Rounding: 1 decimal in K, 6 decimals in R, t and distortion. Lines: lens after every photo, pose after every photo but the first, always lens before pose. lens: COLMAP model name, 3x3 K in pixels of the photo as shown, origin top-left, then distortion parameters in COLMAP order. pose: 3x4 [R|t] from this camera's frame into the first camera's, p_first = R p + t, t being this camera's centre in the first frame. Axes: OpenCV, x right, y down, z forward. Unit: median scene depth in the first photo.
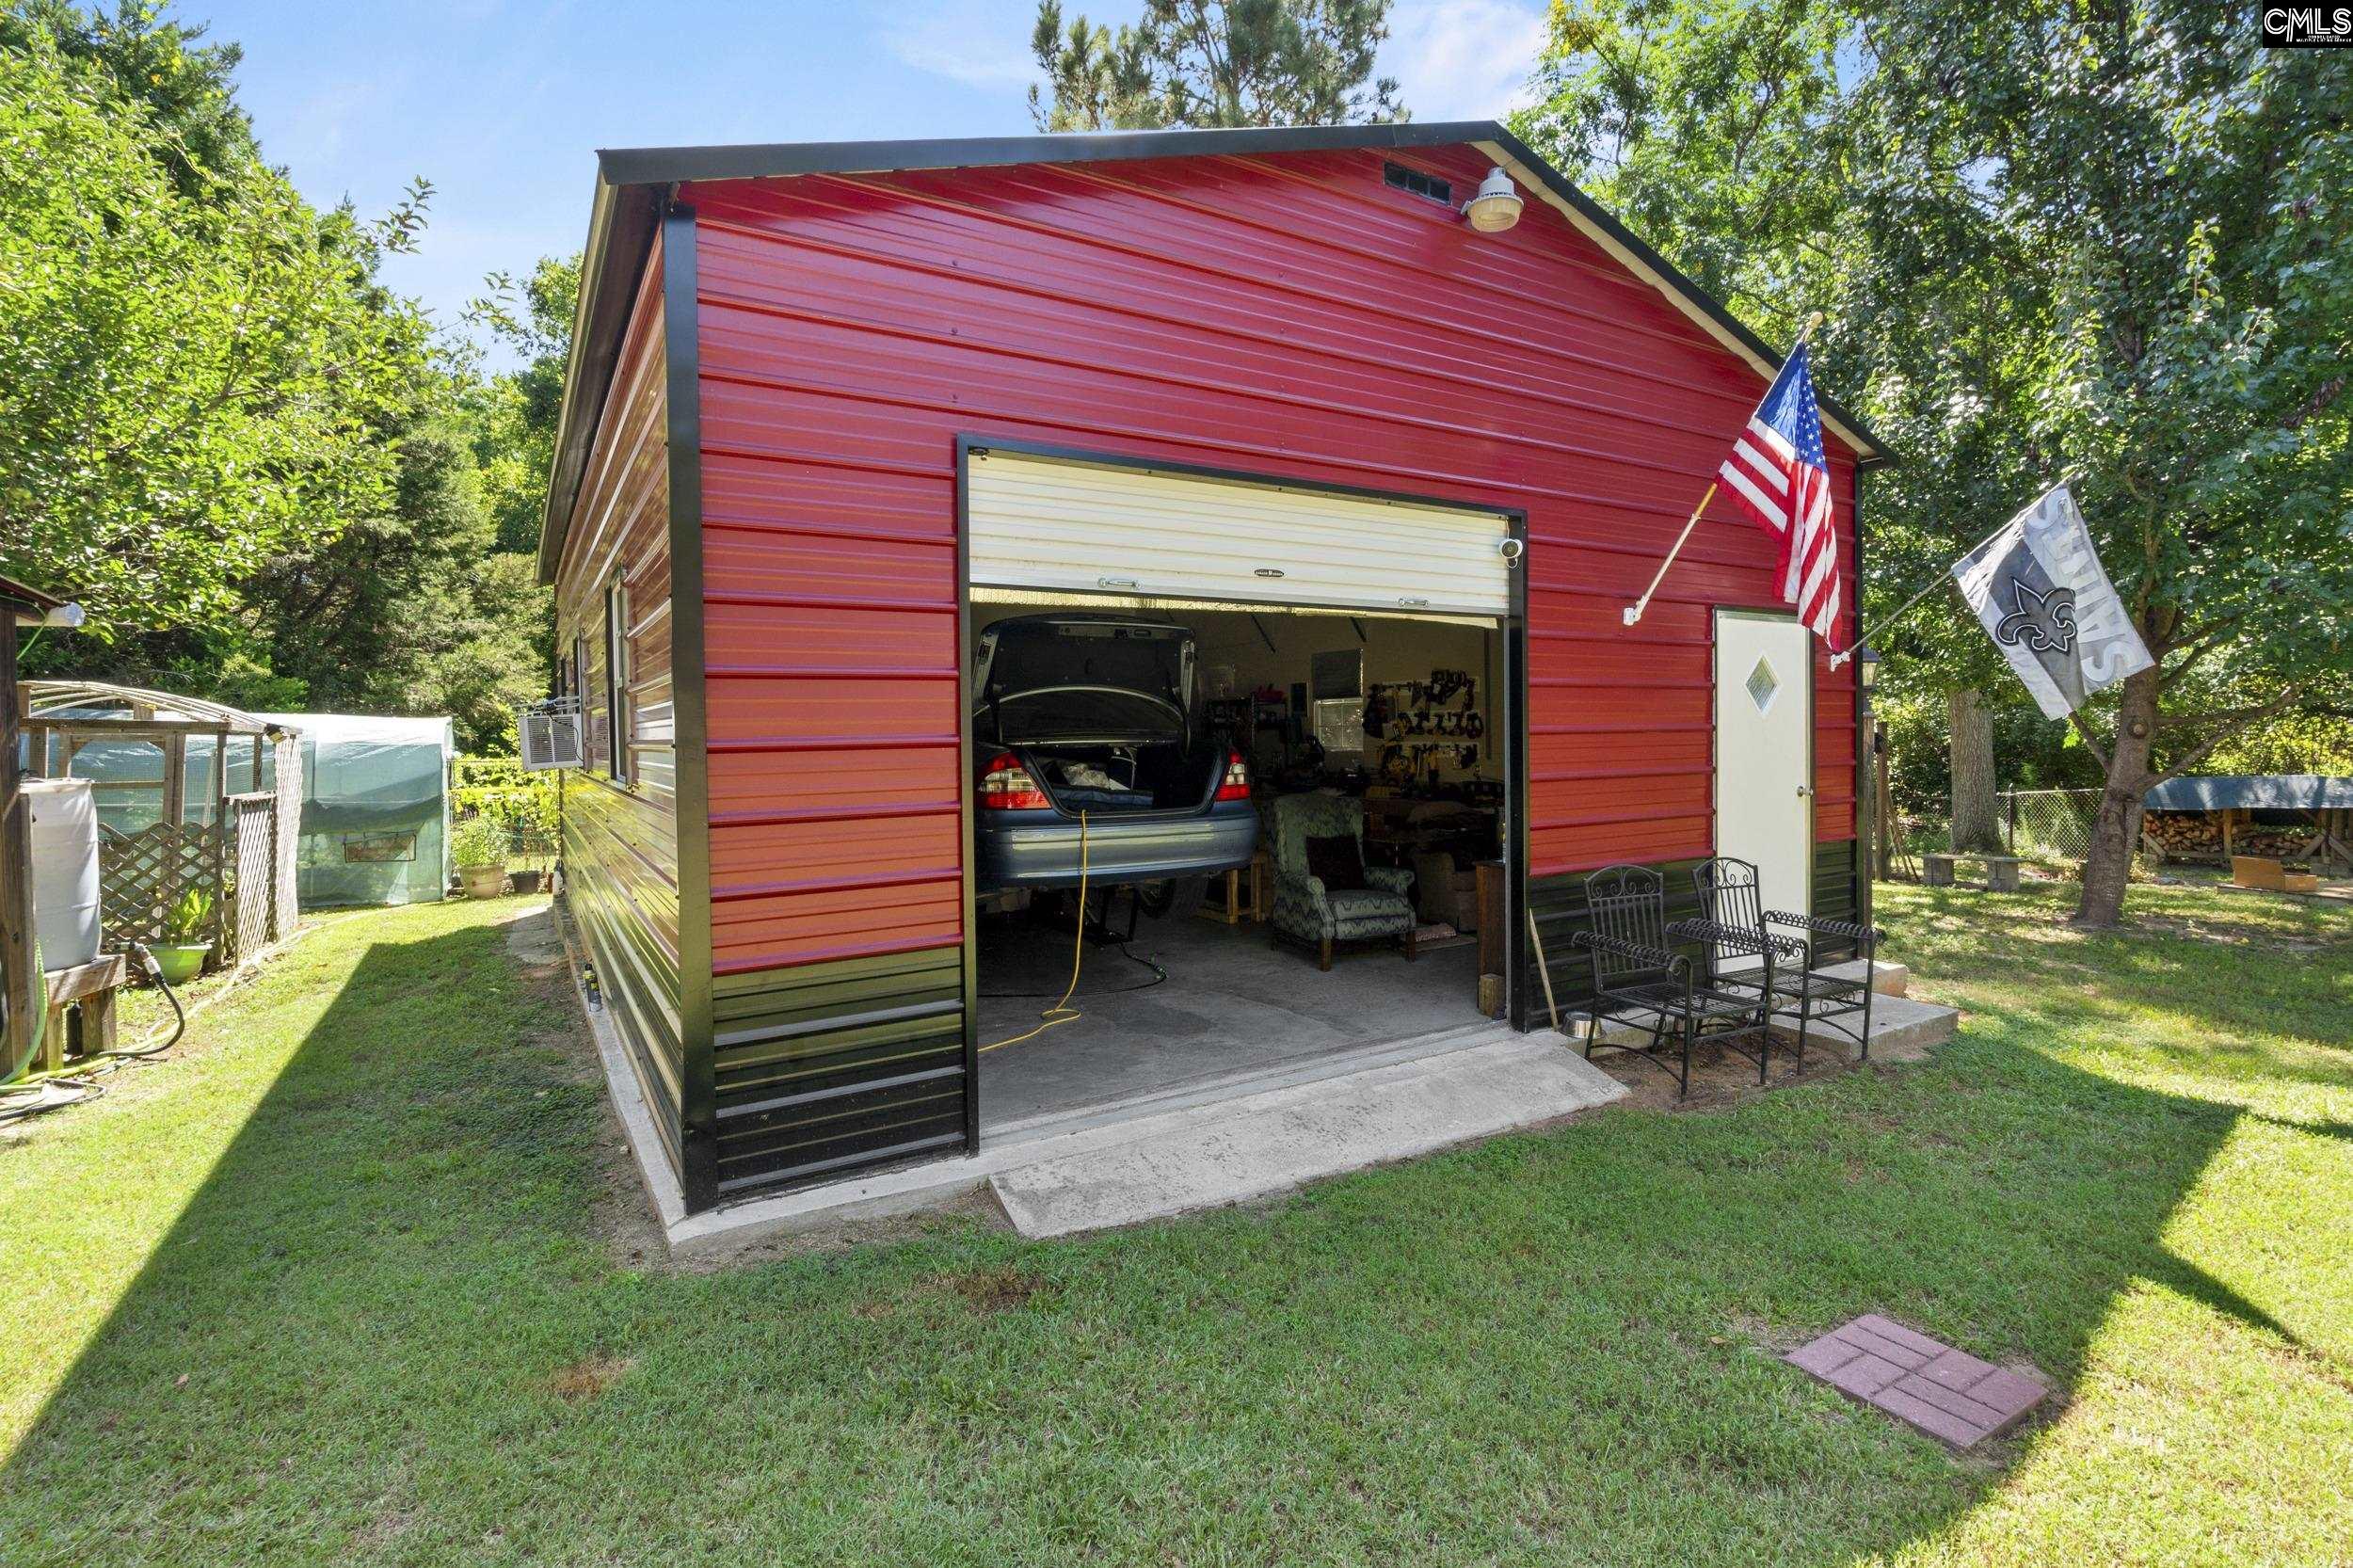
lens RADIAL K [[1094.5, 0, 1177.6], [0, 1094.5, 736.8], [0, 0, 1]] dist [0.002522, -0.003383]
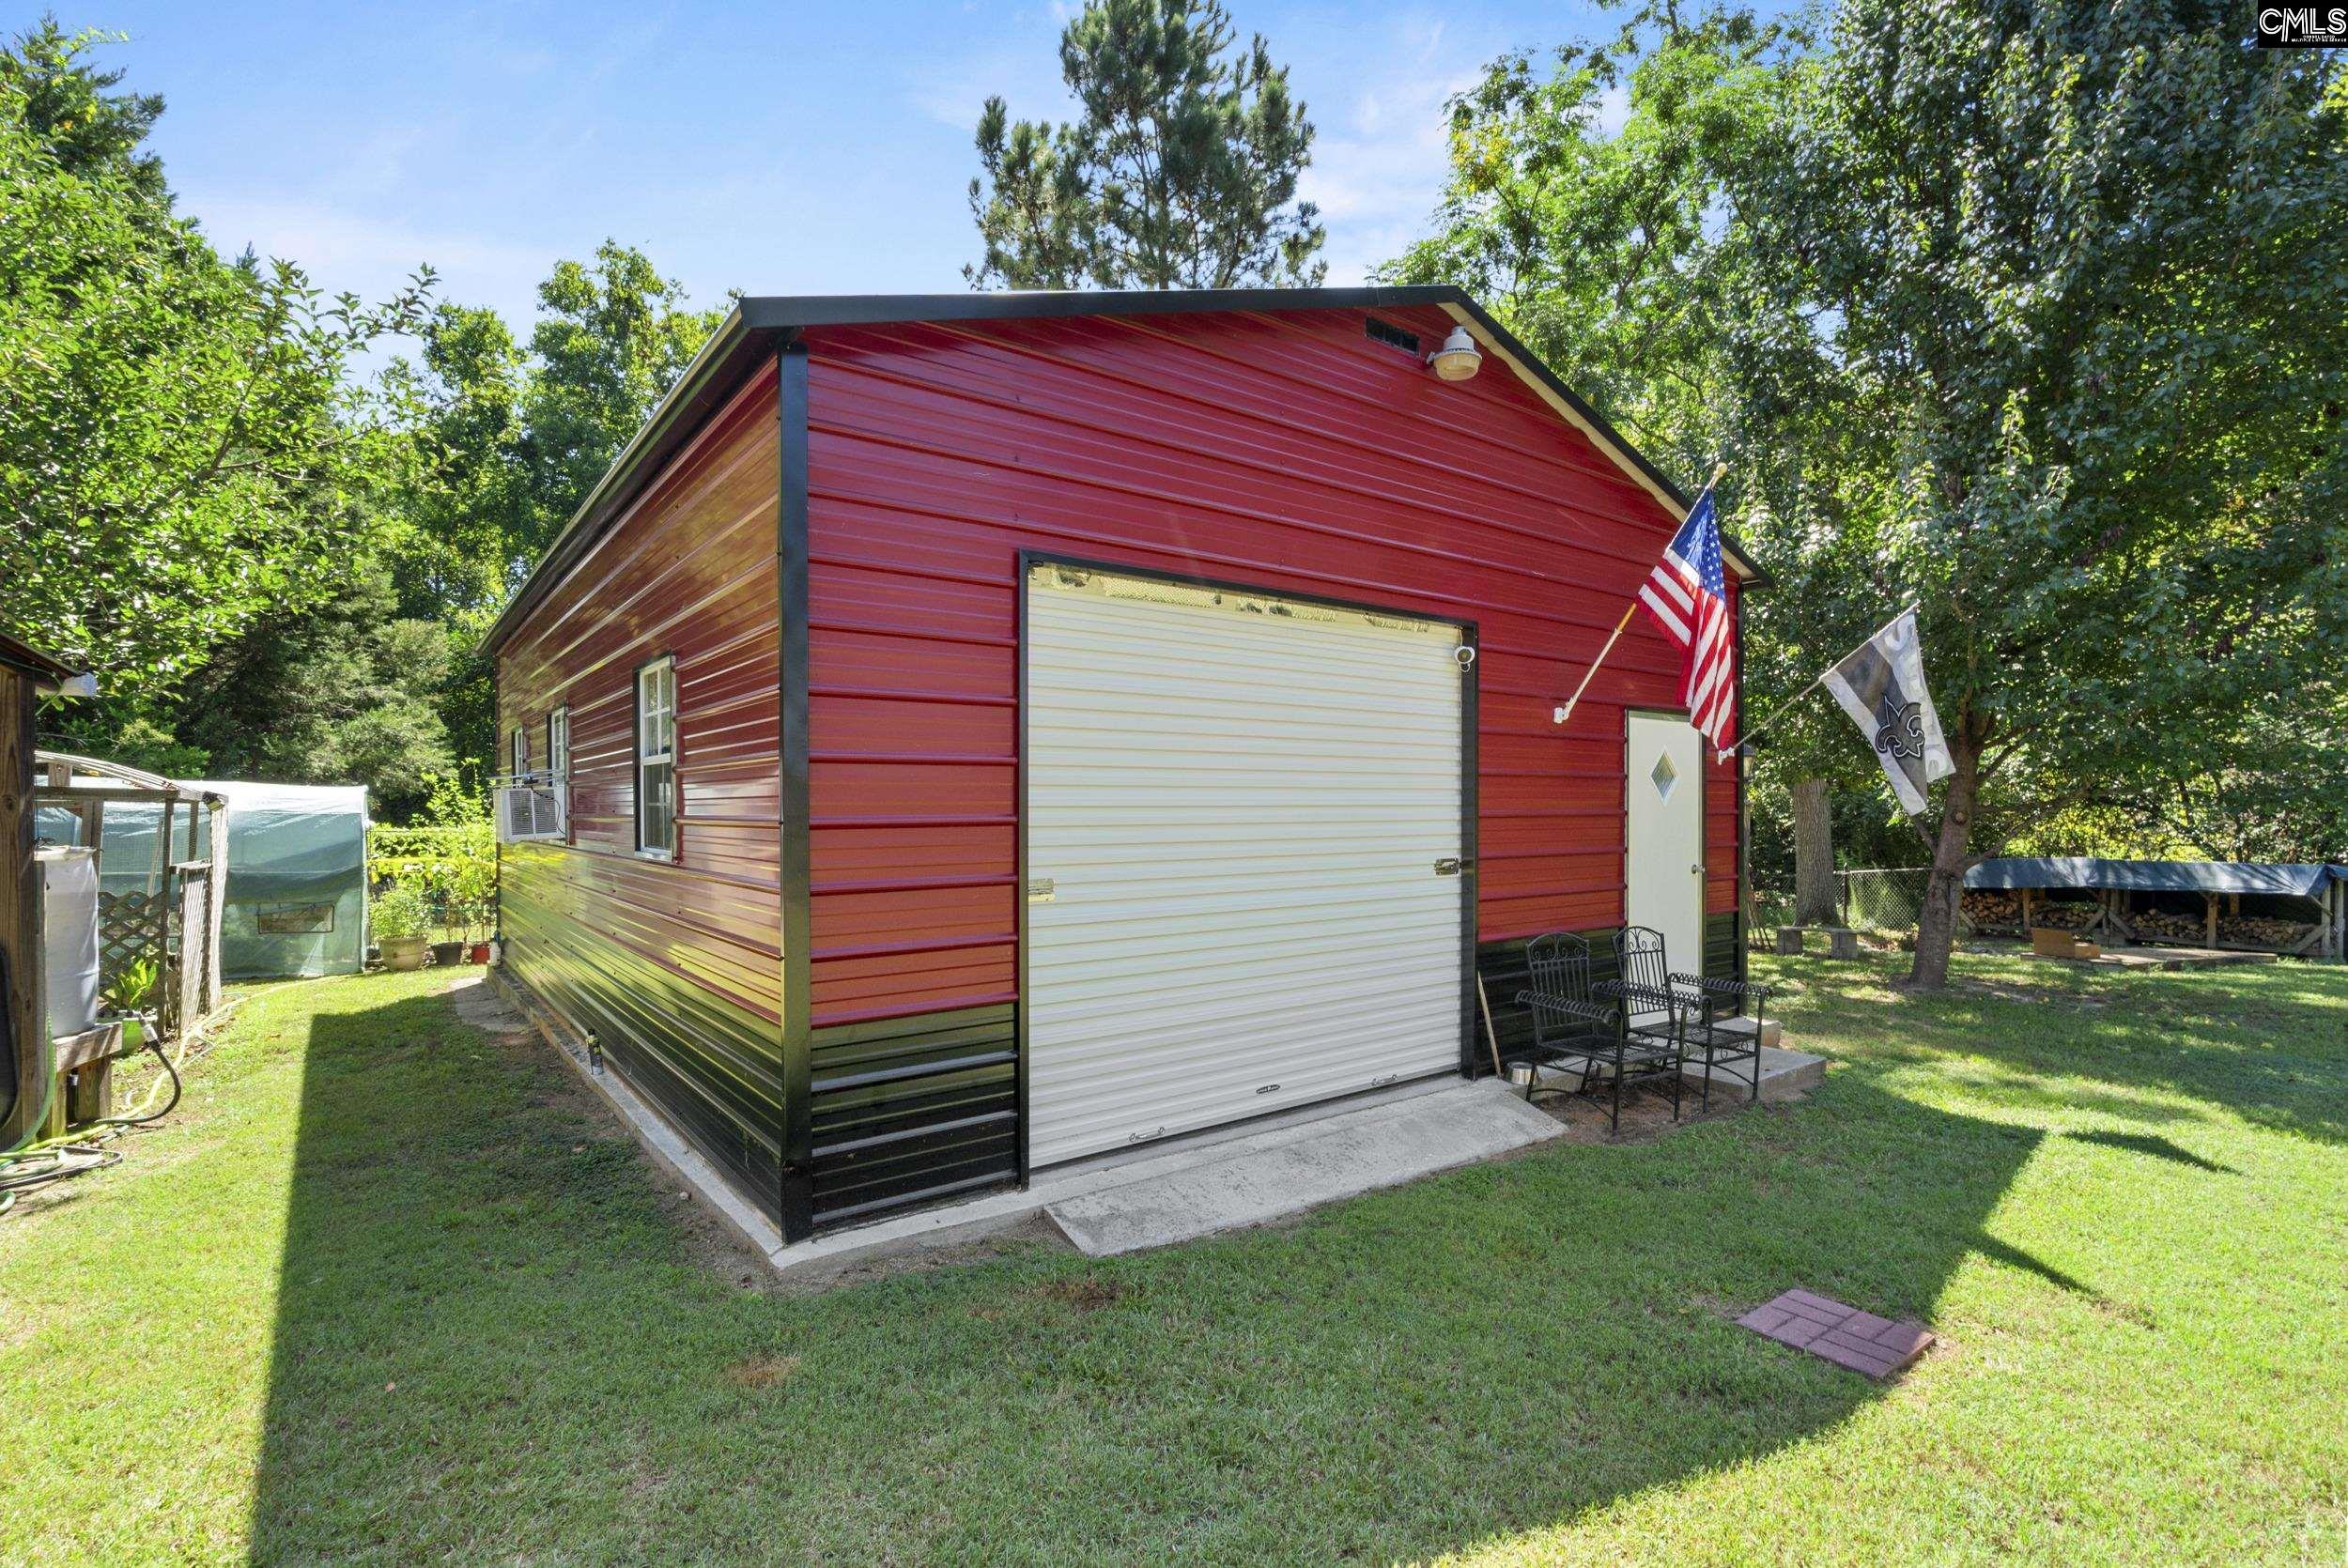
lens RADIAL K [[1092.1, 0, 1154.5], [0, 1092.1, 796.8], [0, 0, 1]] dist [0.002522, -0.003383]
pose [[0.995060, 0.012227, 0.098522, -0.114740], [-0.010878, 0.999840, -0.014221, -0.004038], [-0.098680, 0.013079, 0.995033, -0.089643]]
